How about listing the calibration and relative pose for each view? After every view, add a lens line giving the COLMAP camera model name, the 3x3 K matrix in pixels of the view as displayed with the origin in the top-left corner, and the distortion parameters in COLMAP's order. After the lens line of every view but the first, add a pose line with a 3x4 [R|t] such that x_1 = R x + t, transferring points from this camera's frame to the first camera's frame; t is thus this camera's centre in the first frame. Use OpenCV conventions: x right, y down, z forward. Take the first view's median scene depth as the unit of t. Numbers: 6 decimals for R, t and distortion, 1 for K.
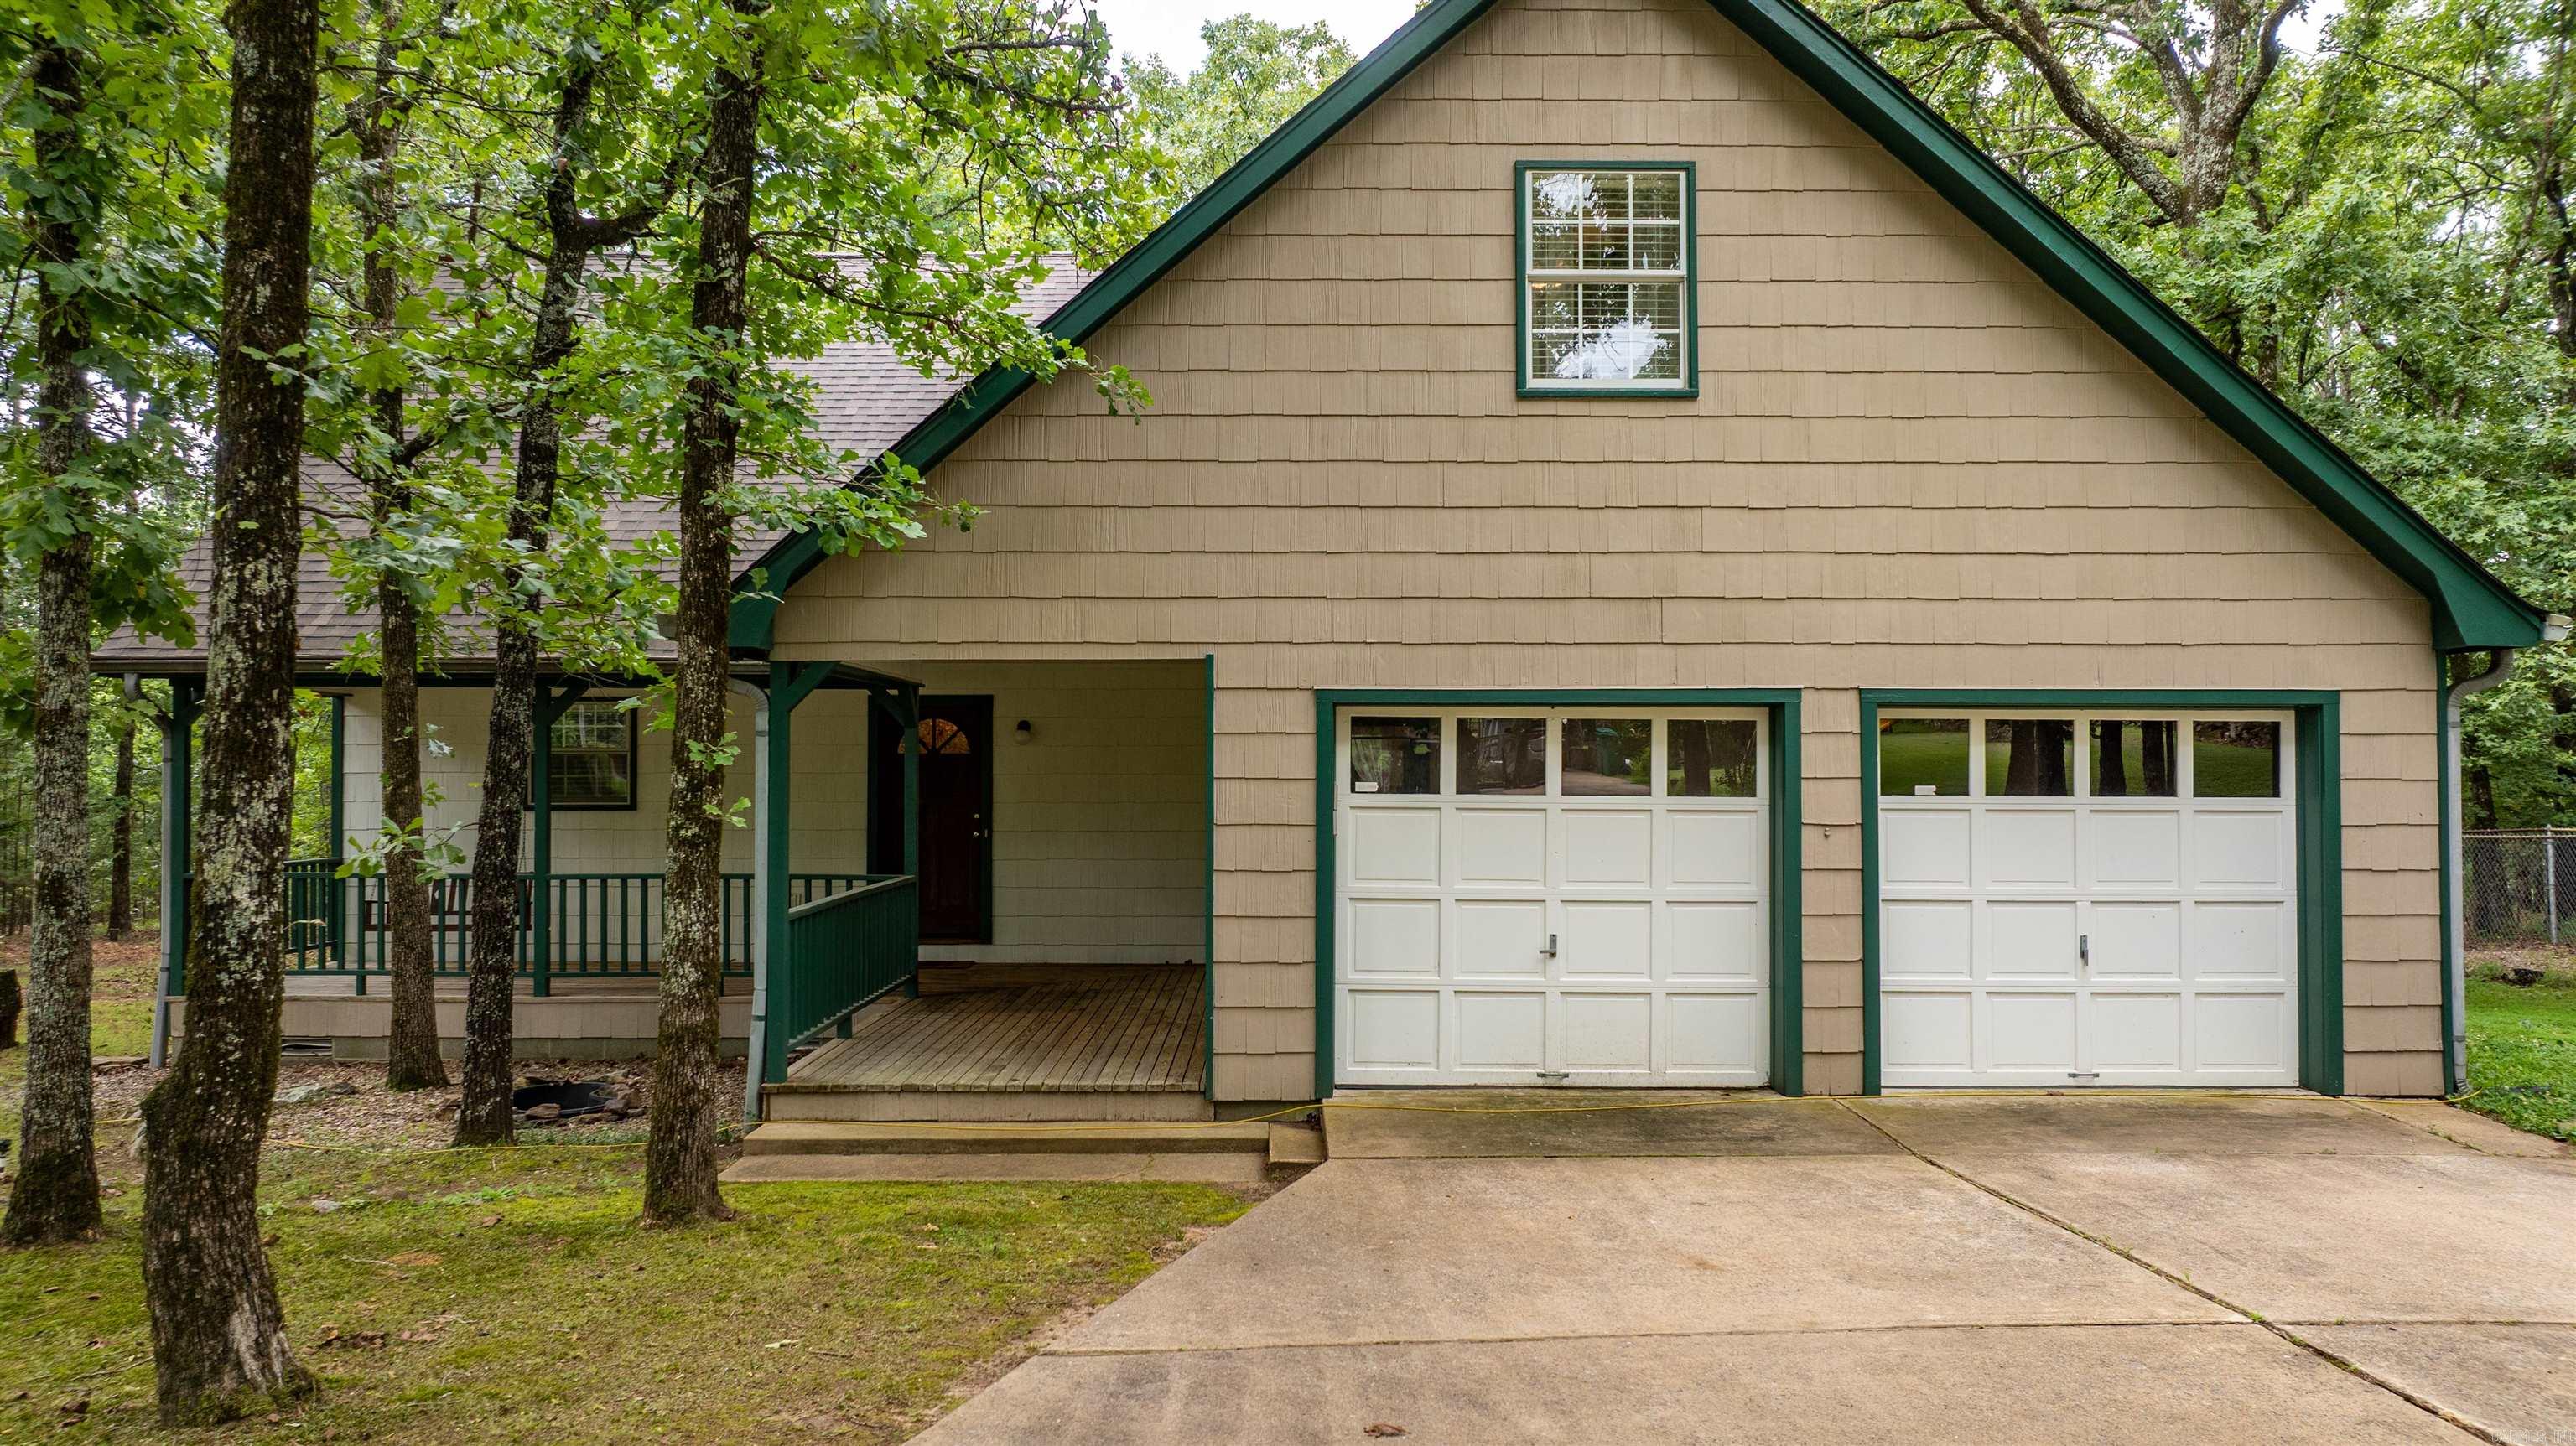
lens RADIAL K [[1829.3, 0, 1274.5], [0, 1829.3, 710.2], [0, 0, 1]] dist [-0.007963, -0.000985]
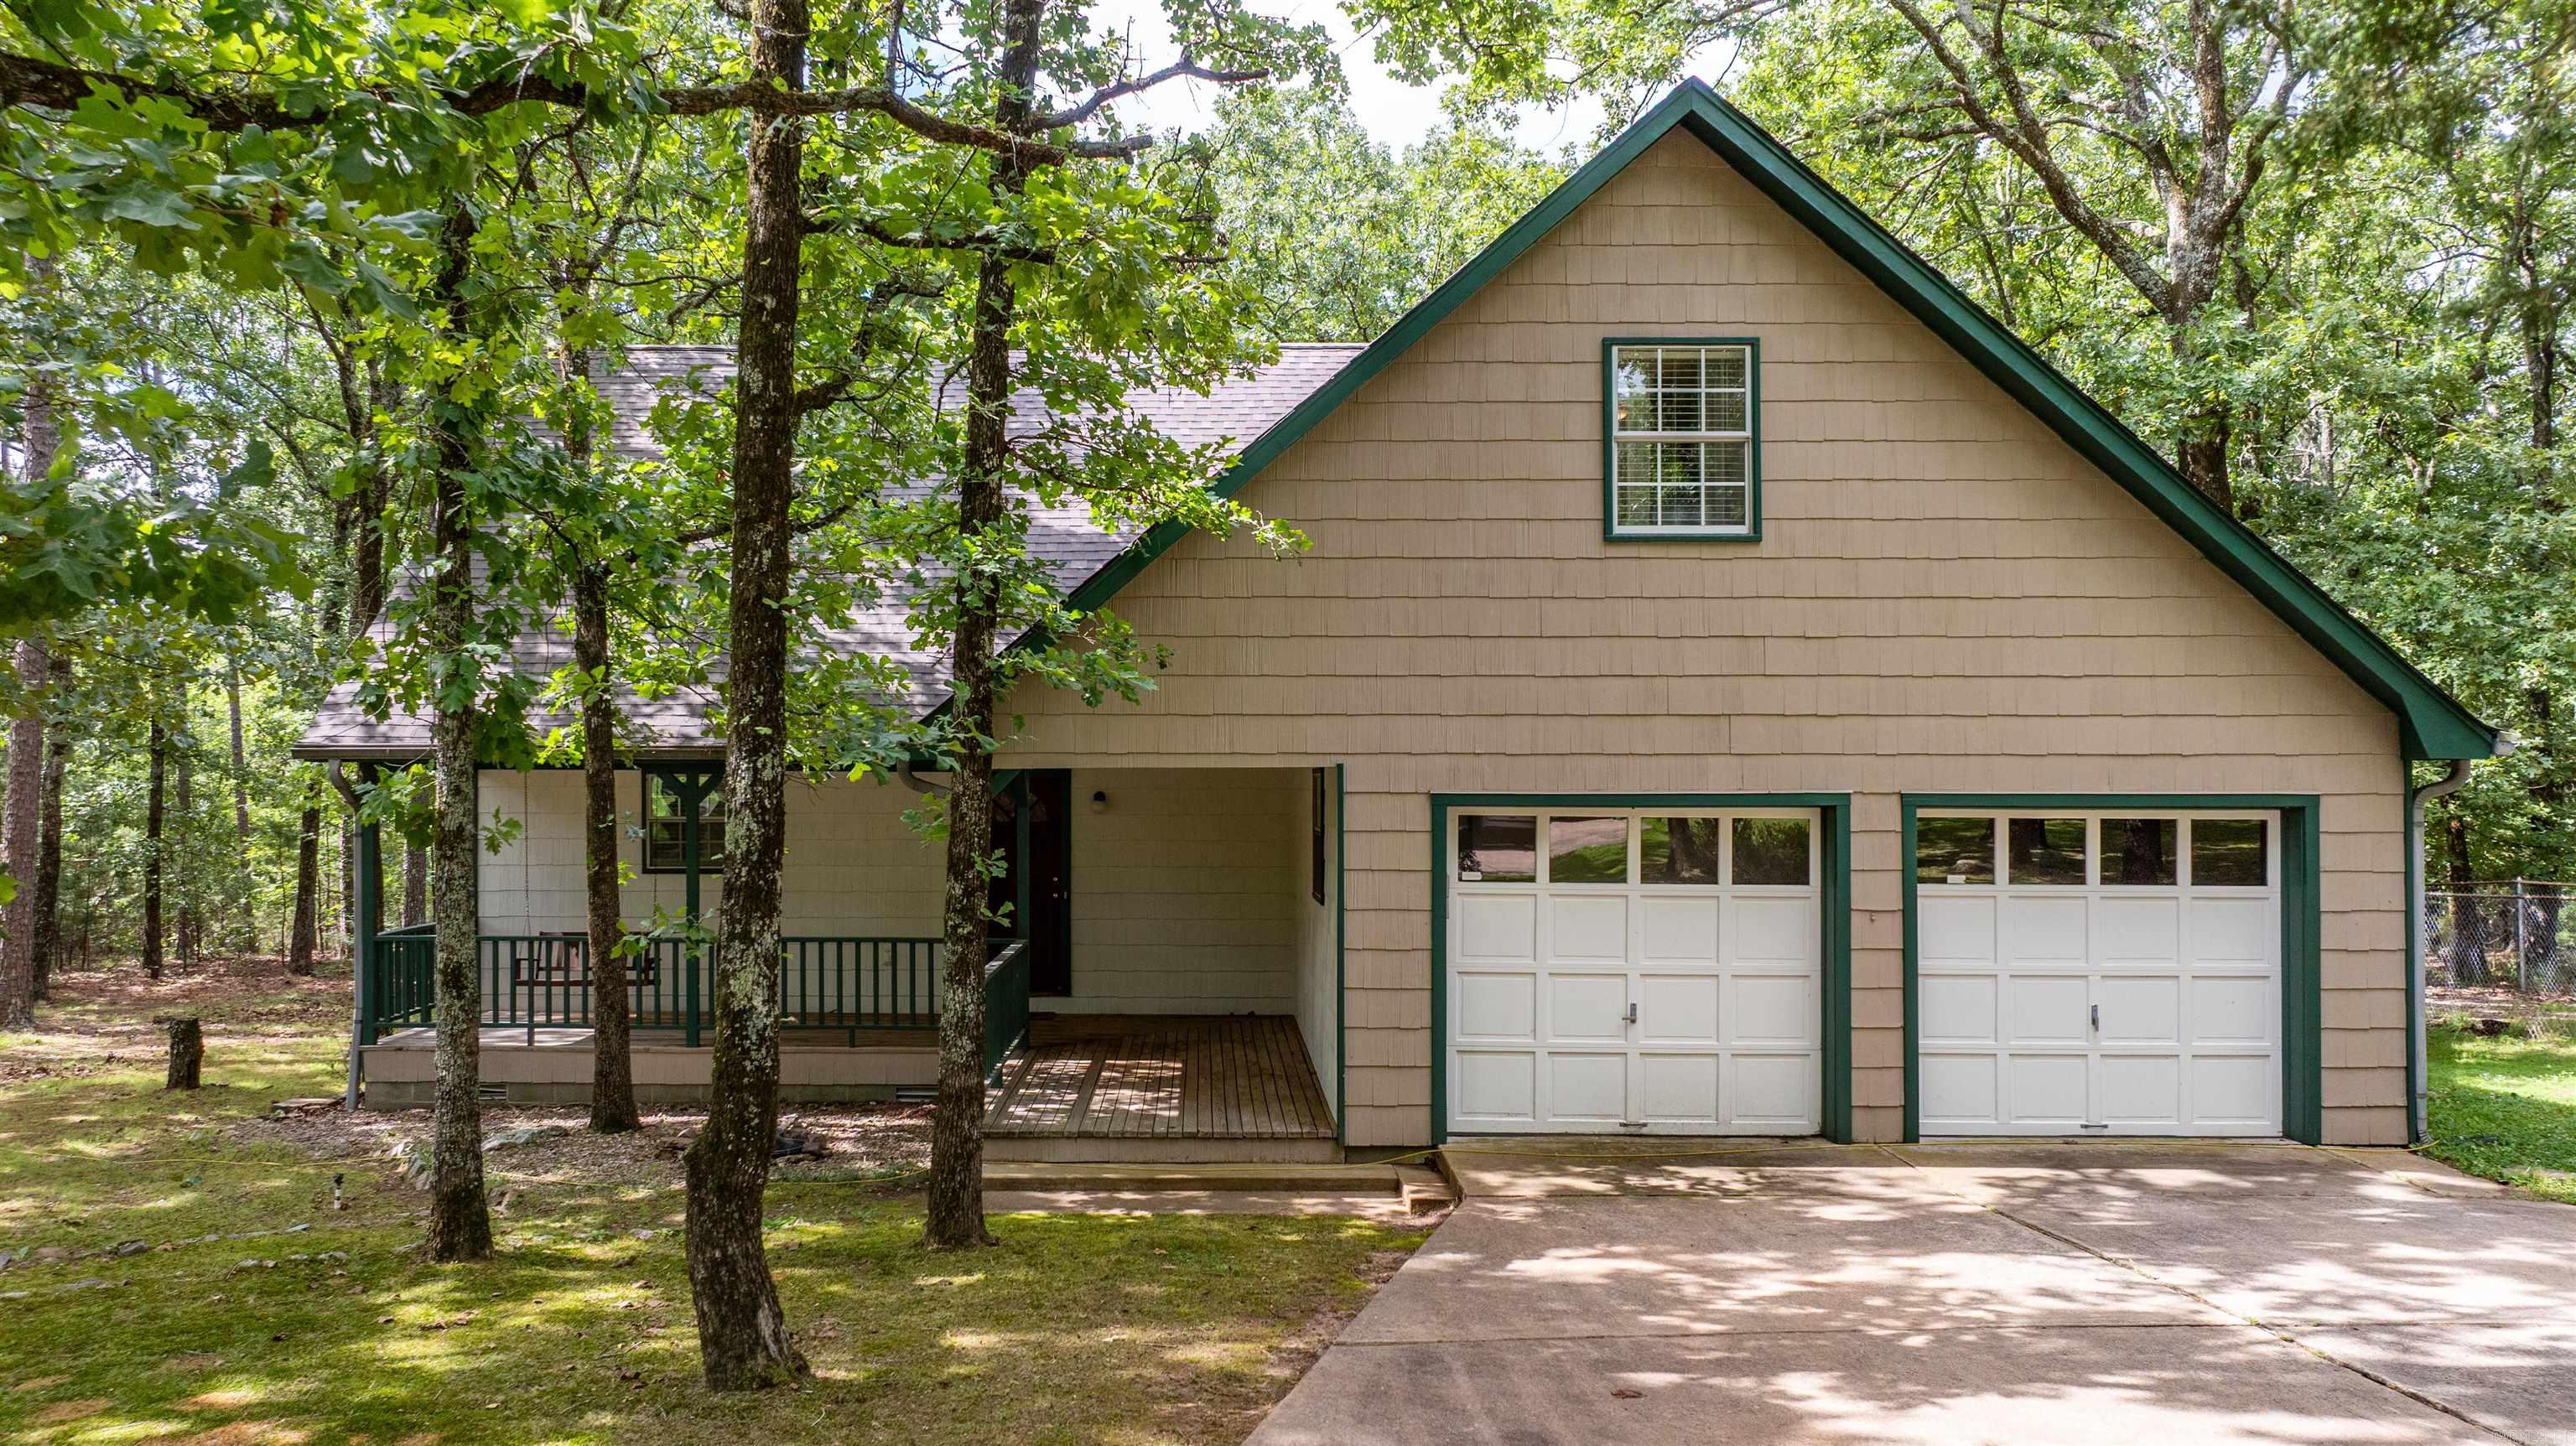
lens RADIAL K [[1829.3, 0, 1215.2], [0, 1829.3, 754.5], [0, 0, 1]] dist [-0.007963, -0.000985]
pose [[0.999868, 0.000087, -0.016254, -0.096149], [0.000011, 0.999982, 0.005986, -0.043046], [0.016254, -0.005985, 0.999850, -0.166068]]
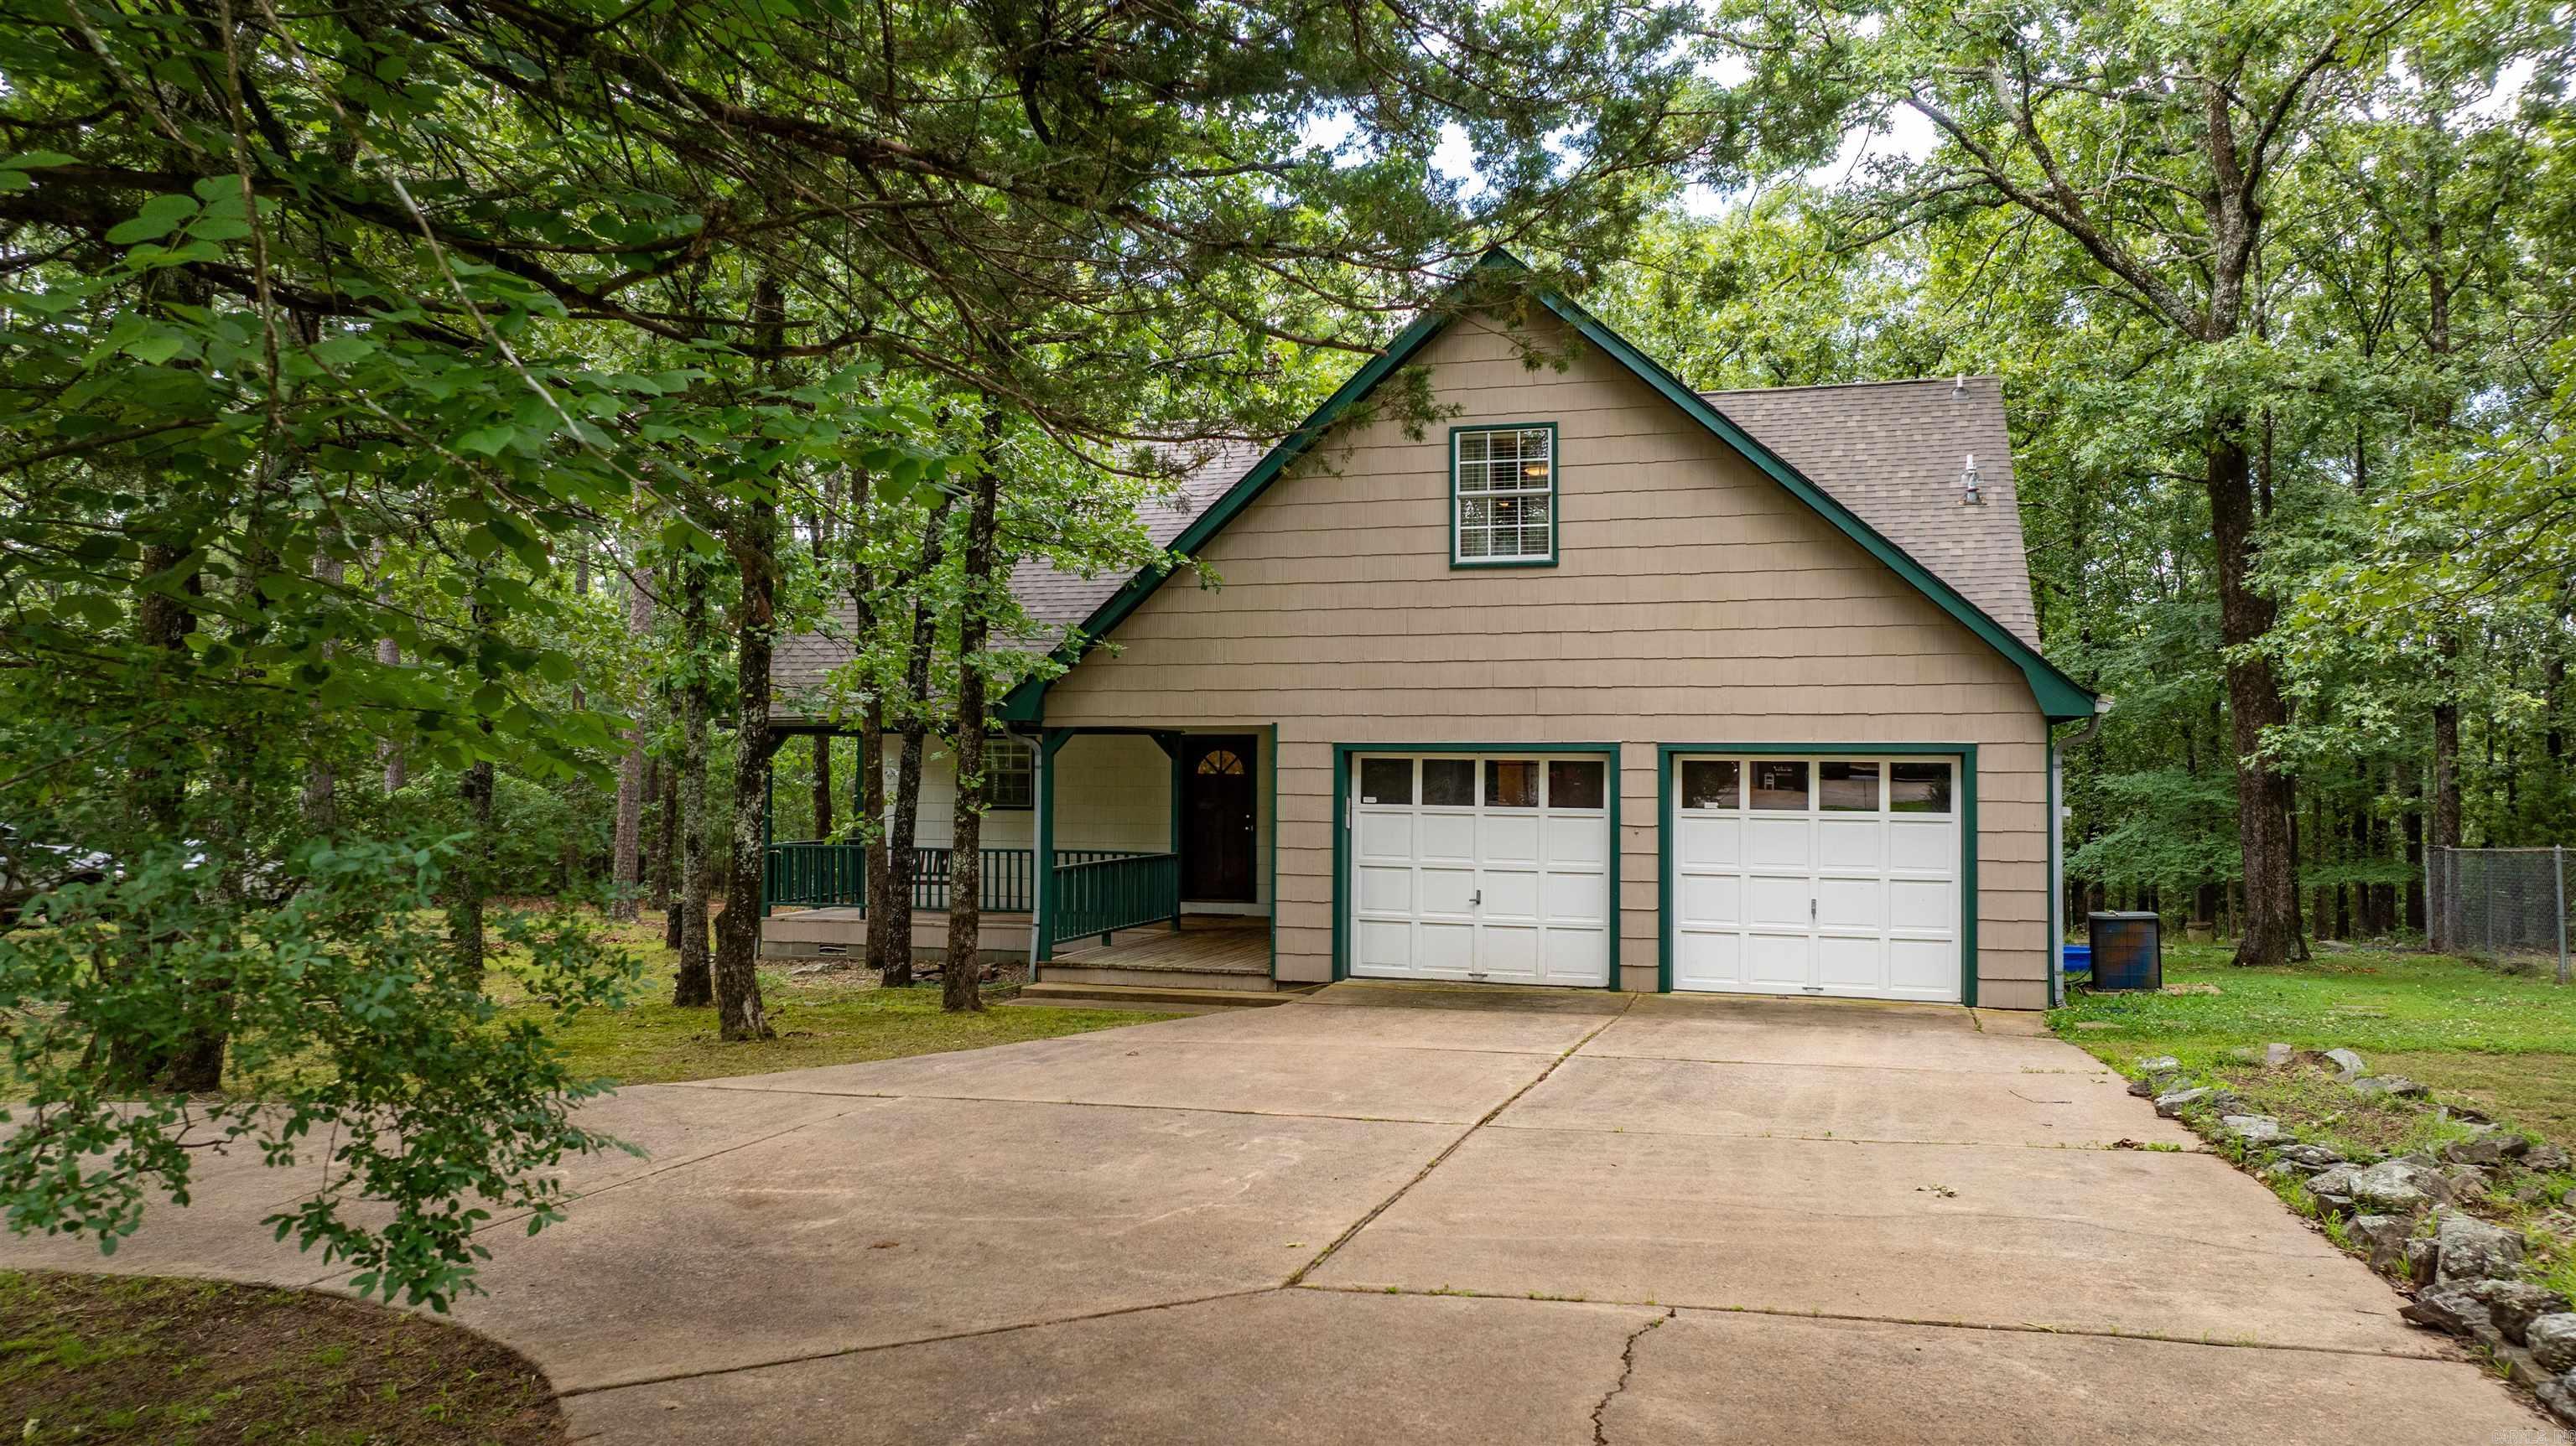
lens RADIAL K [[1829.3, 0, 1263.2], [0, 1829.3, 714.3], [0, 0, 1]] dist [-0.007963, -0.000985]
pose [[0.953148, -0.004748, -0.302466, 0.475902], [0.004384, 0.999989, -0.001882, -0.035192], [0.302471, 0.000468, 0.953158, -0.648891]]
